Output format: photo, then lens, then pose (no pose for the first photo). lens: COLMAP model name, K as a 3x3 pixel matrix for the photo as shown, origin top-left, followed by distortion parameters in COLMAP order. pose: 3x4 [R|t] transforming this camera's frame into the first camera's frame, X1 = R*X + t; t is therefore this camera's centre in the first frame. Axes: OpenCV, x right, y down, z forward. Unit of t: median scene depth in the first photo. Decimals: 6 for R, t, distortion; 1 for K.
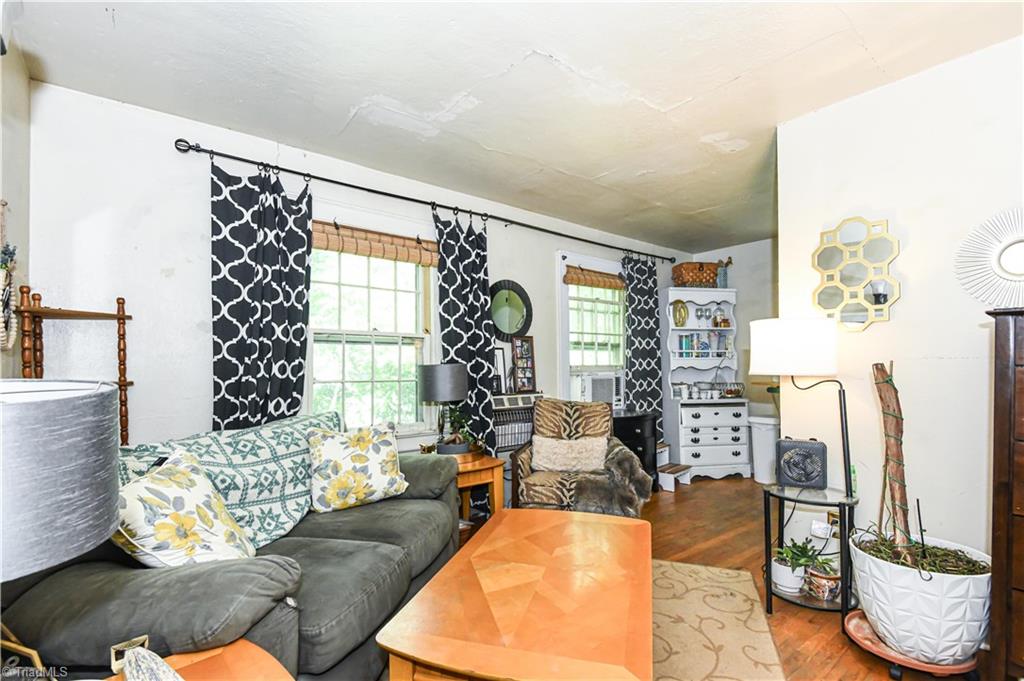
lens RADIAL K [[473.6, 0, 532.6], [0, 473.6, 355.7], [0, 0, 1]] dist [0.009696, -0.003344]
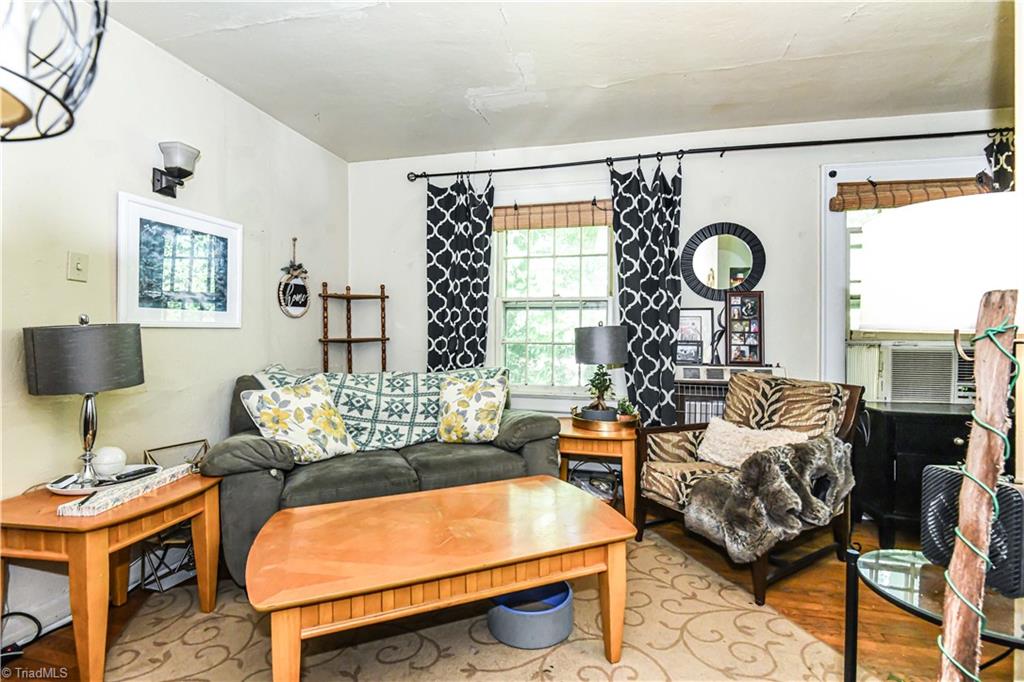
lens RADIAL K [[473.6, 0, 508.6], [0, 473.6, 338.2], [0, 0, 1]] dist [0.009696, -0.003344]
pose [[0.595896, 0.007319, -0.803028, 0.459581], [0.007379, 0.999866, 0.014588, 0.025177], [0.803028, -0.014618, 0.595763, 0.272404]]
